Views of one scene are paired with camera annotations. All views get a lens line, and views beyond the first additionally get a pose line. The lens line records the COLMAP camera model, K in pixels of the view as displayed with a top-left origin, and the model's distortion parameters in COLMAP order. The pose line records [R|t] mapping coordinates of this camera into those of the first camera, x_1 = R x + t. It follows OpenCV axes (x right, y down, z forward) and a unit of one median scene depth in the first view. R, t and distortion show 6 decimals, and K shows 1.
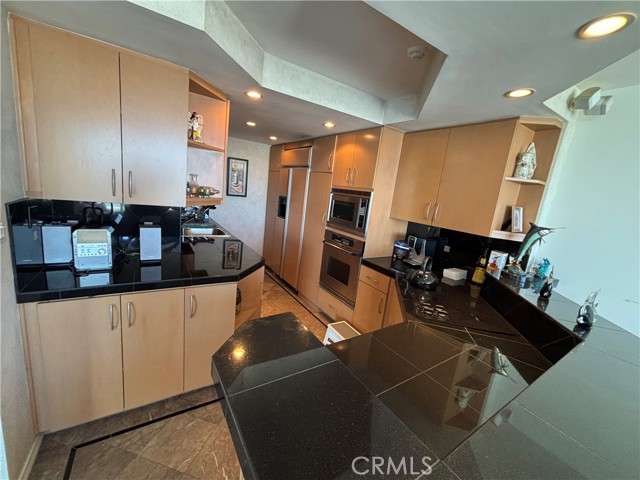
lens RADIAL K [[259.6, 0, 319.5], [0, 259.6, 240.0], [0, 0, 1]] dist [-0.002700, -0.000297]
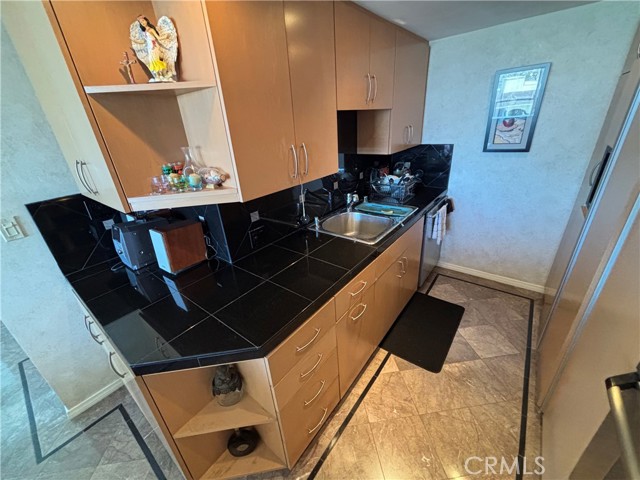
lens RADIAL K [[259.6, 0, 318.9], [0, 259.6, 239.3], [0, 0, 1]] dist [-0.002700, -0.000297]
pose [[0.312382, 0.264999, -0.912246, 0.142099], [-0.076843, 0.964205, 0.253780, -0.190944], [0.946843, -0.009177, 0.321564, 0.900585]]
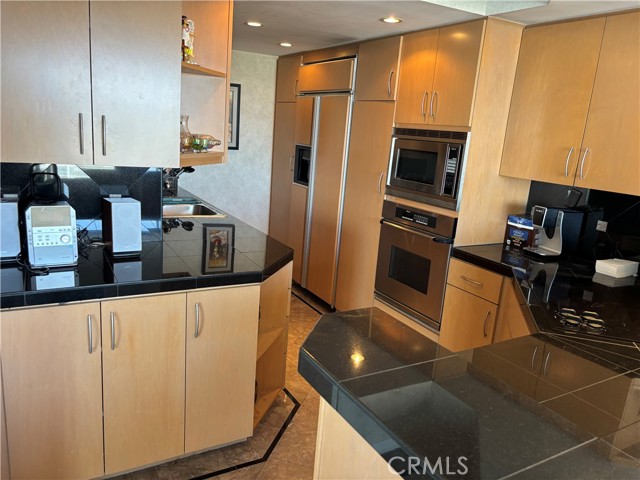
lens RADIAL K [[485.1, 0, 319.6], [0, 485.1, 241.0], [0, 0, 1]] dist [0.007968, -0.004171]
pose [[0.997337, -0.024596, -0.068659, -0.062416], [0.026658, 0.999216, 0.029269, 0.019441], [0.067885, -0.031022, 0.997211, -0.124606]]
